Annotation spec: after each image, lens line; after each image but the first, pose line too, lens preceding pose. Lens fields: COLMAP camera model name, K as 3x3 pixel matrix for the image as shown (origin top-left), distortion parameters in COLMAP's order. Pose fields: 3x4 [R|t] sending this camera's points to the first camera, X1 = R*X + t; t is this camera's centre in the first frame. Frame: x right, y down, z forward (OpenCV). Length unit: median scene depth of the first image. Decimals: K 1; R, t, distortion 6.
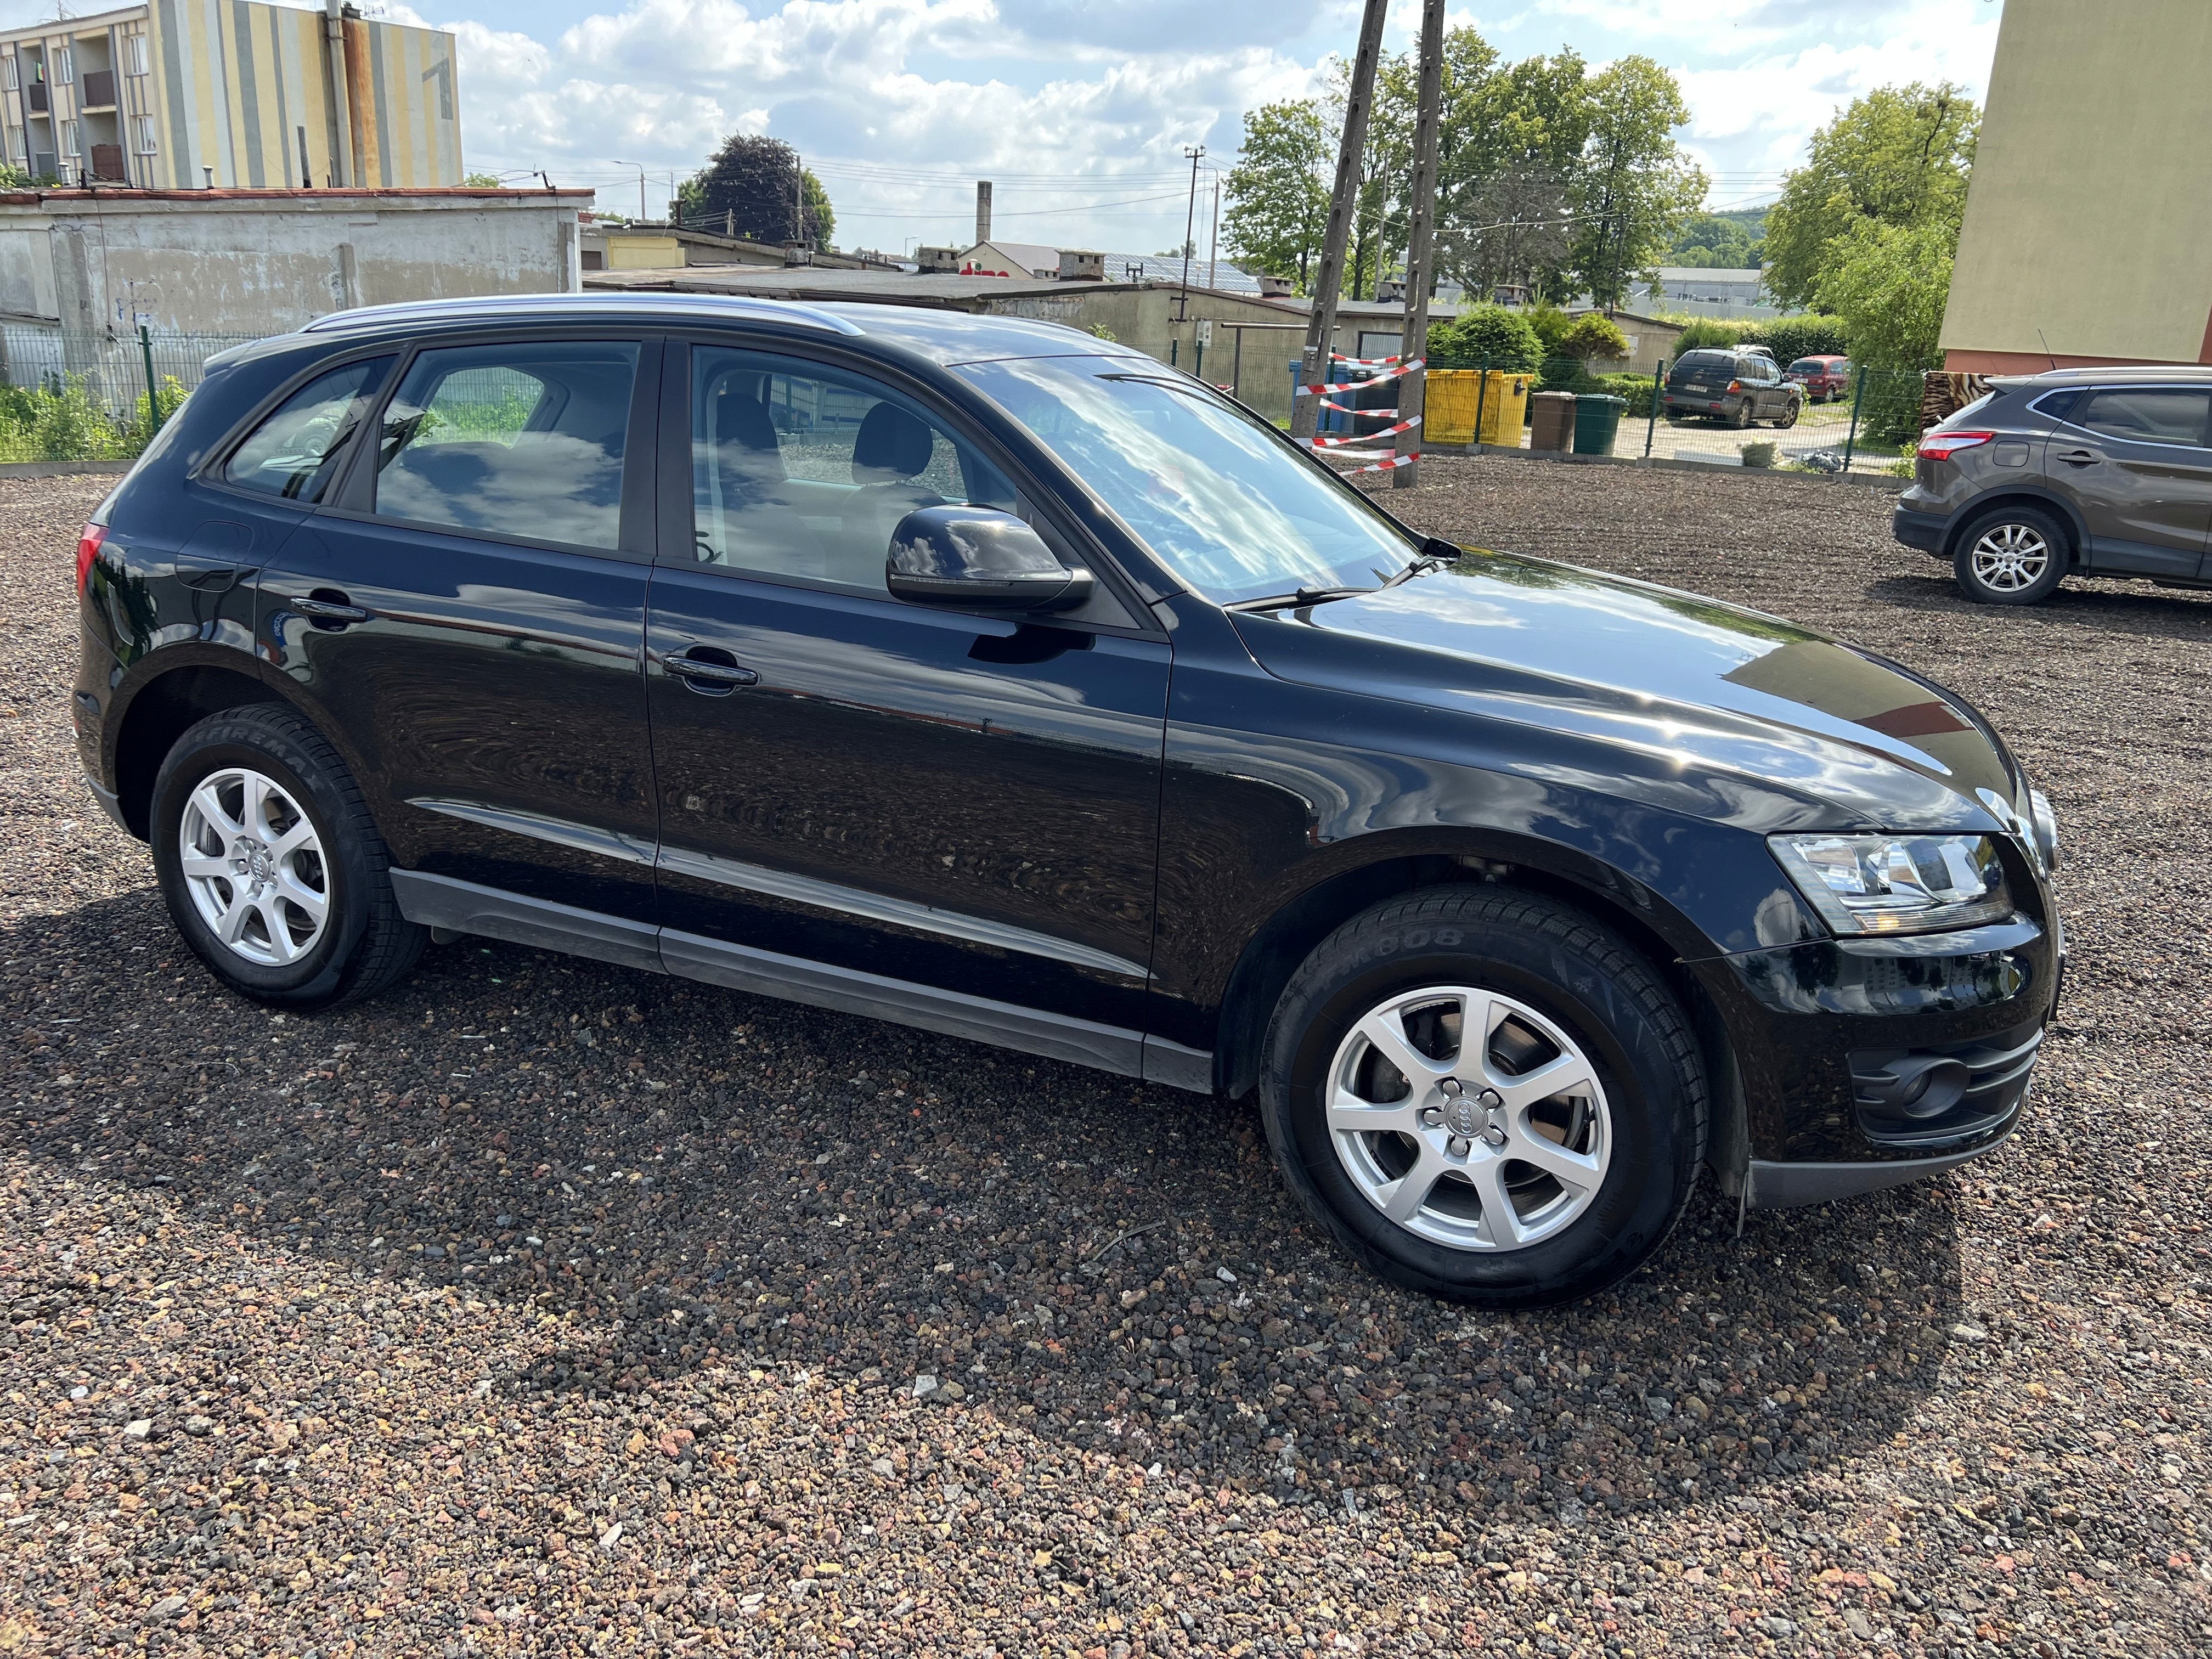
lens RADIAL K [[1638.6, 0, 1083.2], [0, 1638.6, 842.0], [0, 0, 1]] dist [0.049242, -0.049664]
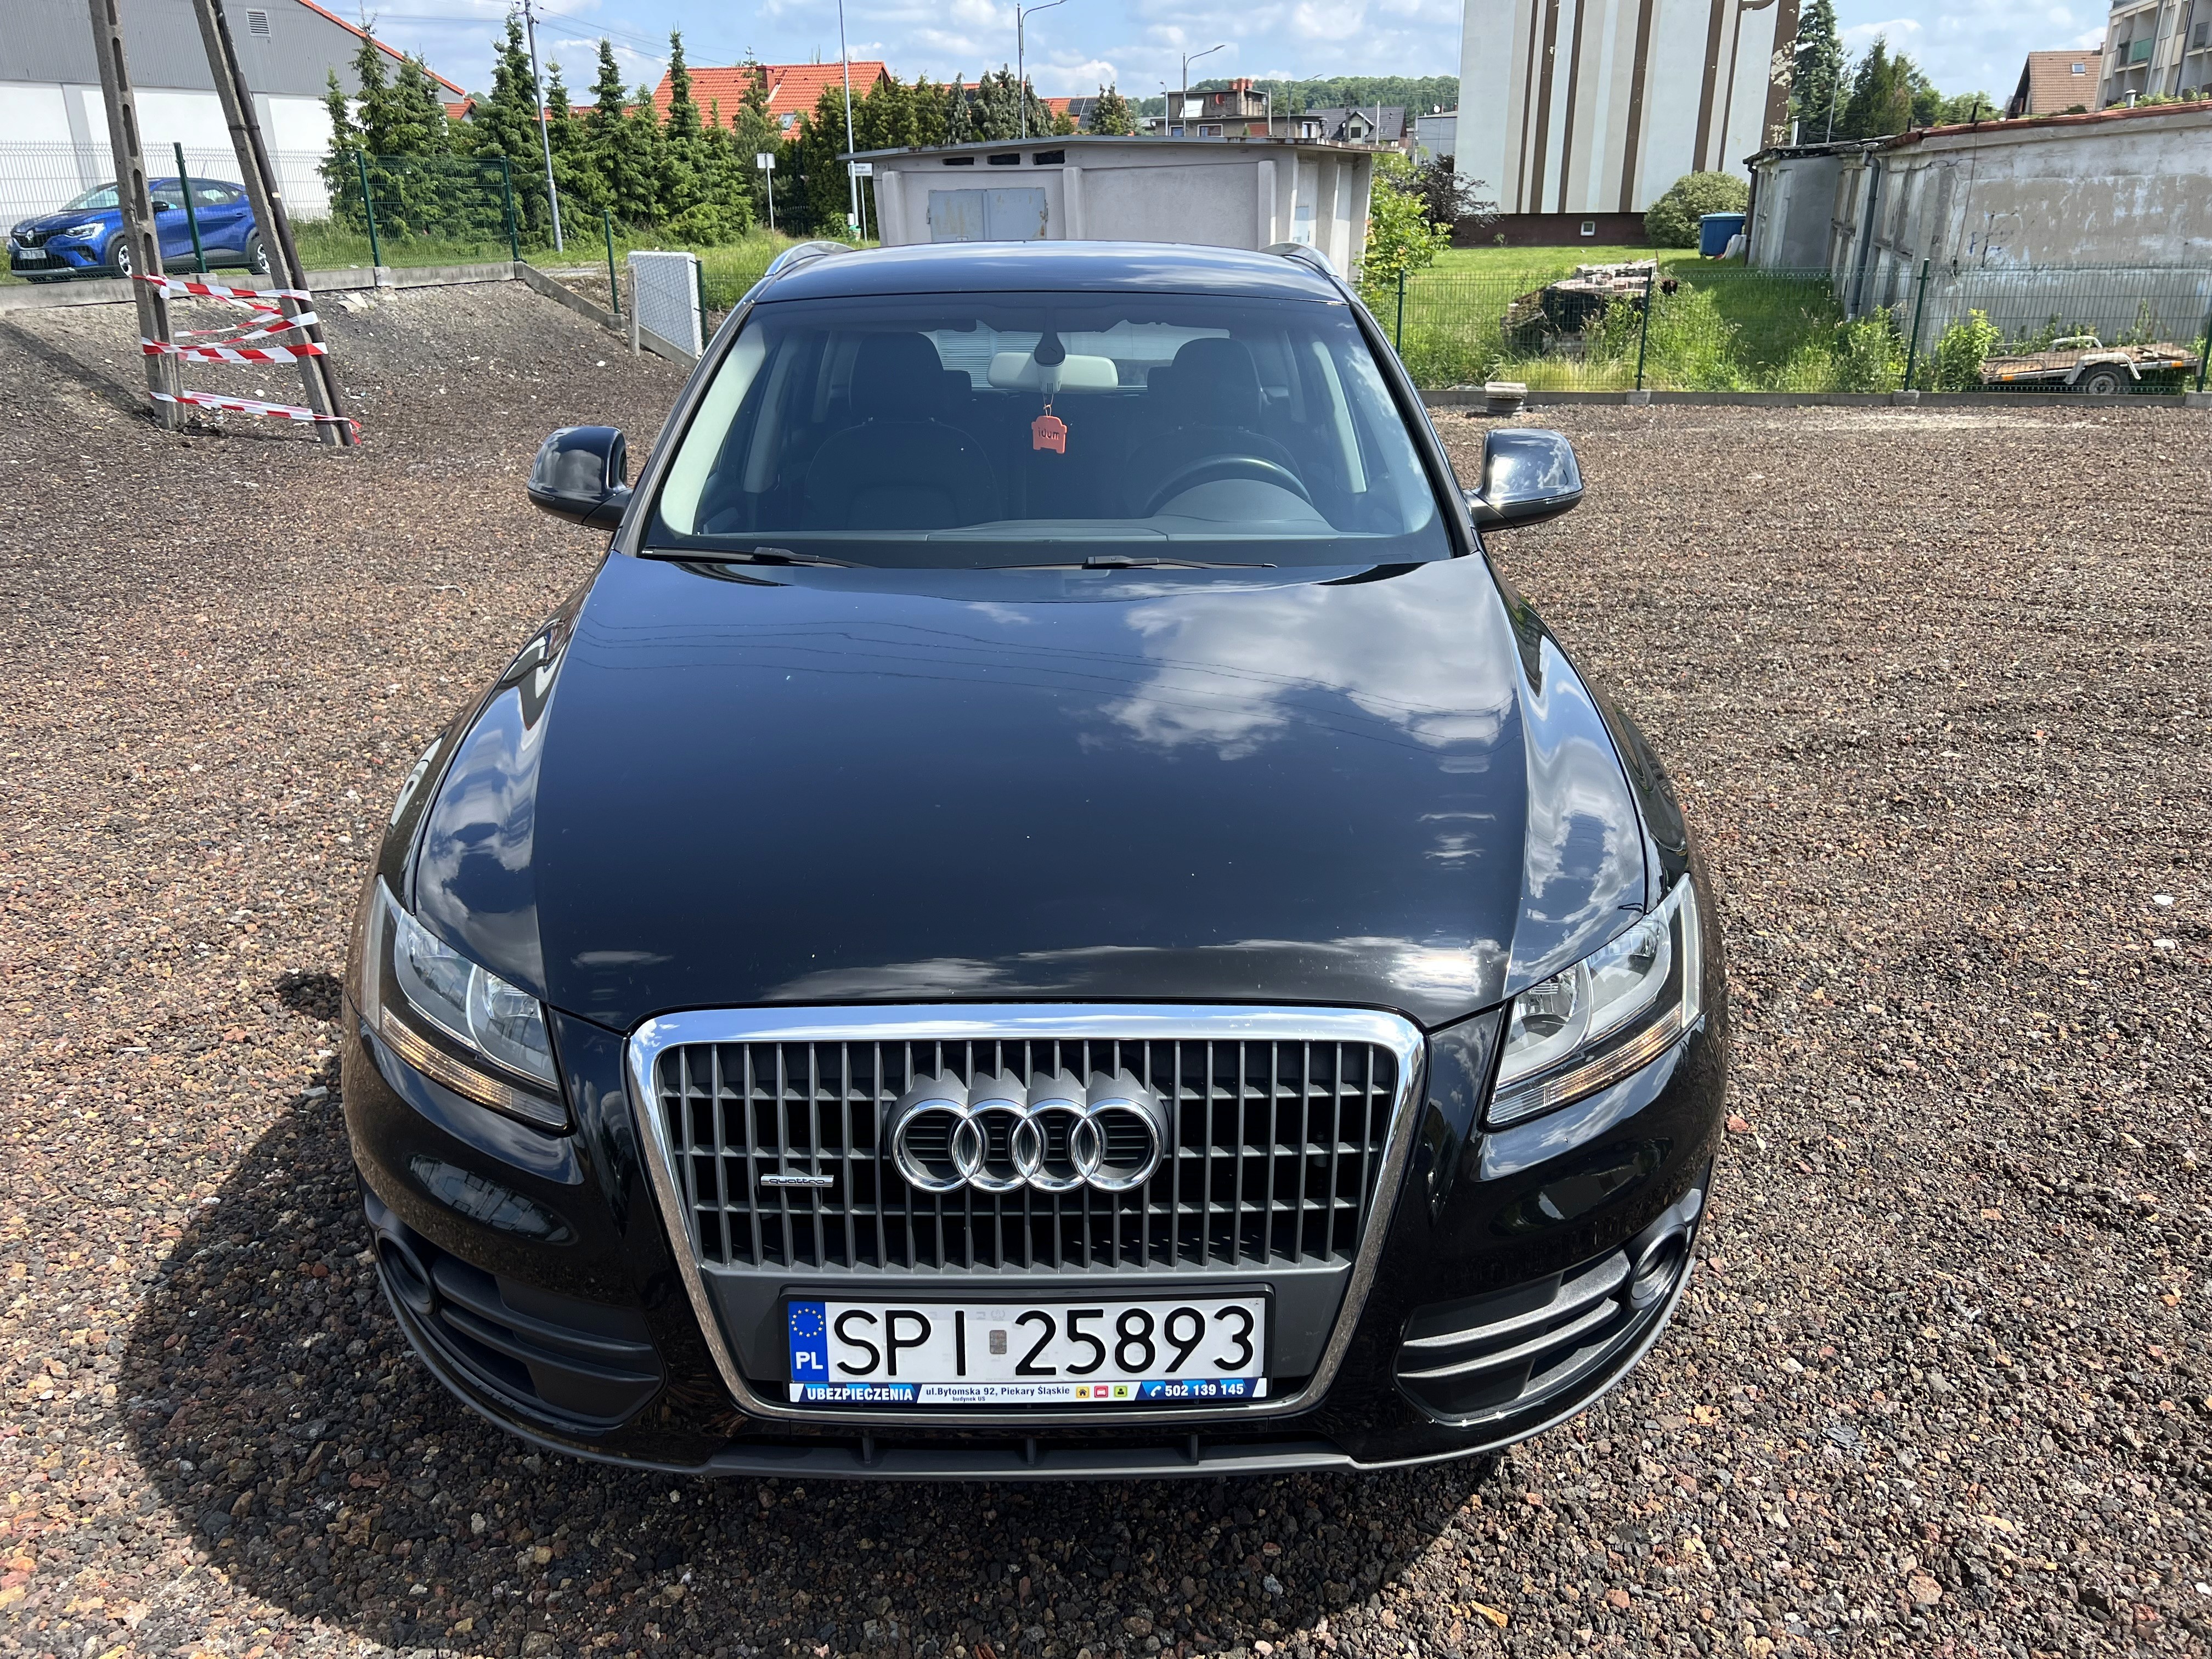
lens RADIAL K [[1654.7, 0, 1090.6], [0, 1654.7, 842.6], [0, 0, 1]] dist [0.048764, -0.058782]
pose [[0.424766, 0.277248, -0.861805, 0.145252], [-0.247635, 0.951228, 0.183962, -0.029351], [0.870776, 0.135272, 0.472706, 0.103273]]
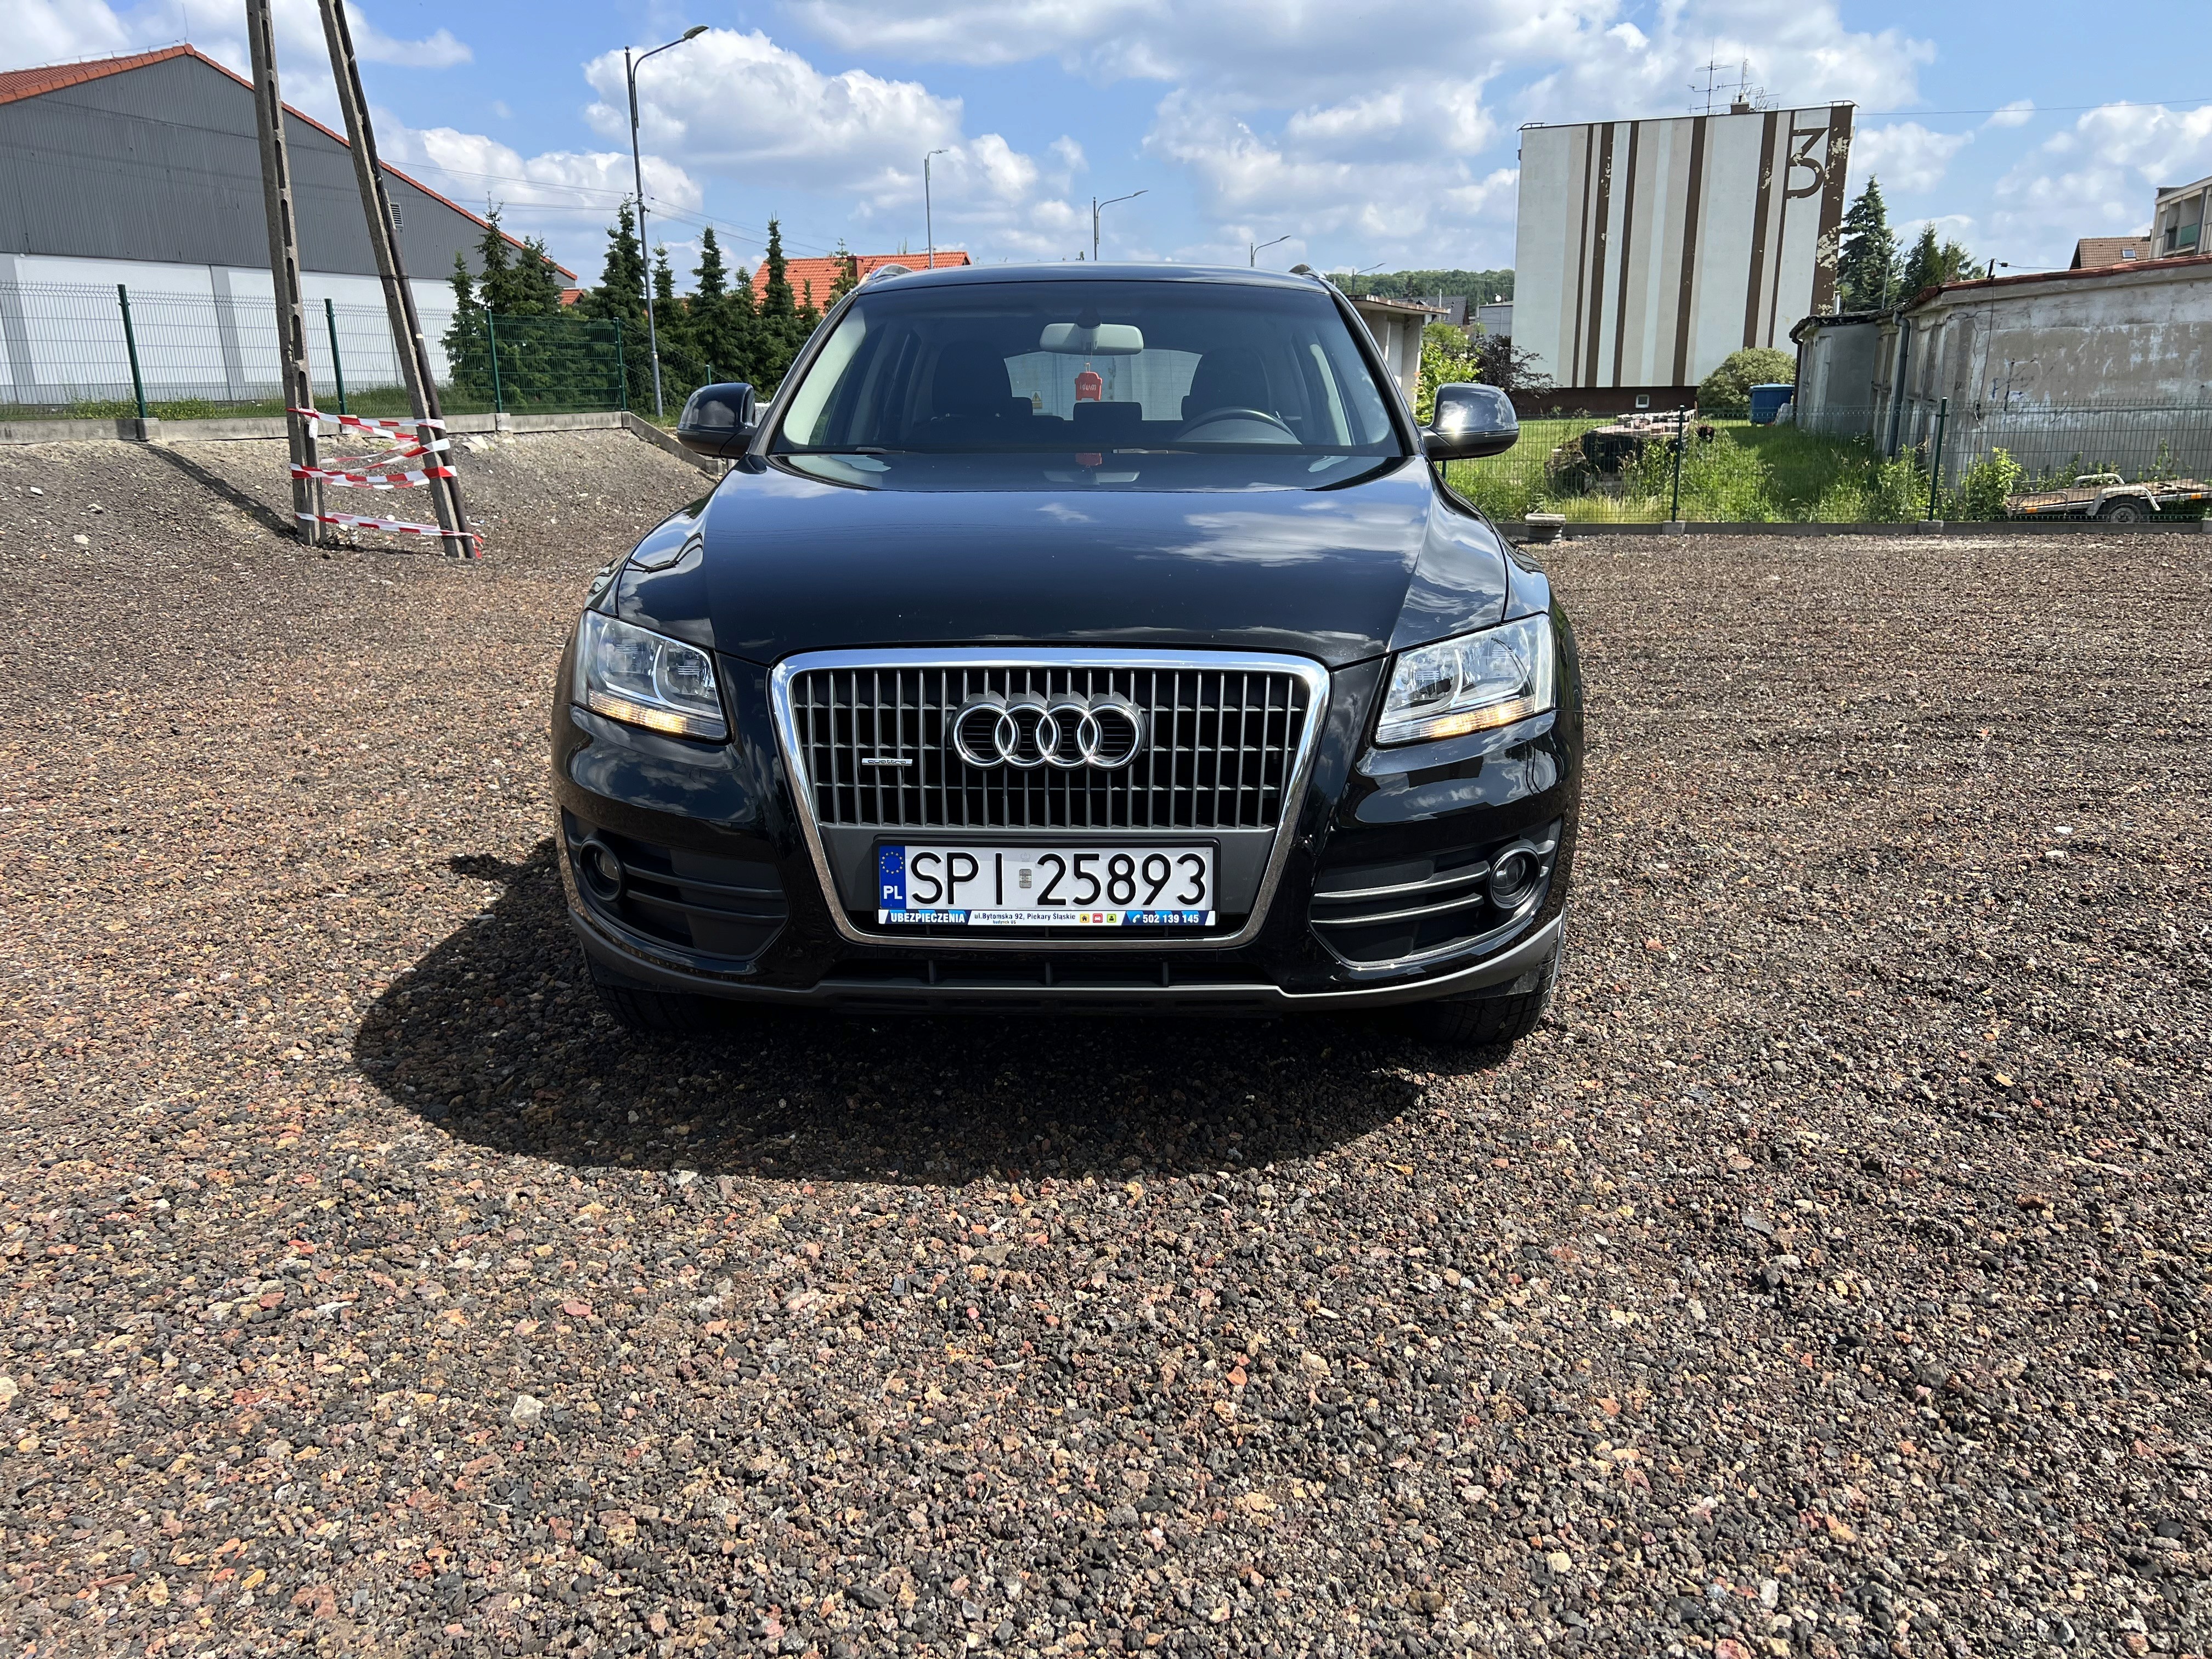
lens RADIAL K [[1656.5, 0, 1096.4], [0, 1656.5, 818.5], [0, 0, 1]] dist [0.048620, -0.055233]
pose [[0.389574, 0.181339, -0.902966, 0.183734], [-0.251939, 0.964012, 0.084903, -0.005714], [0.885866, 0.194416, 0.421240, 0.096500]]
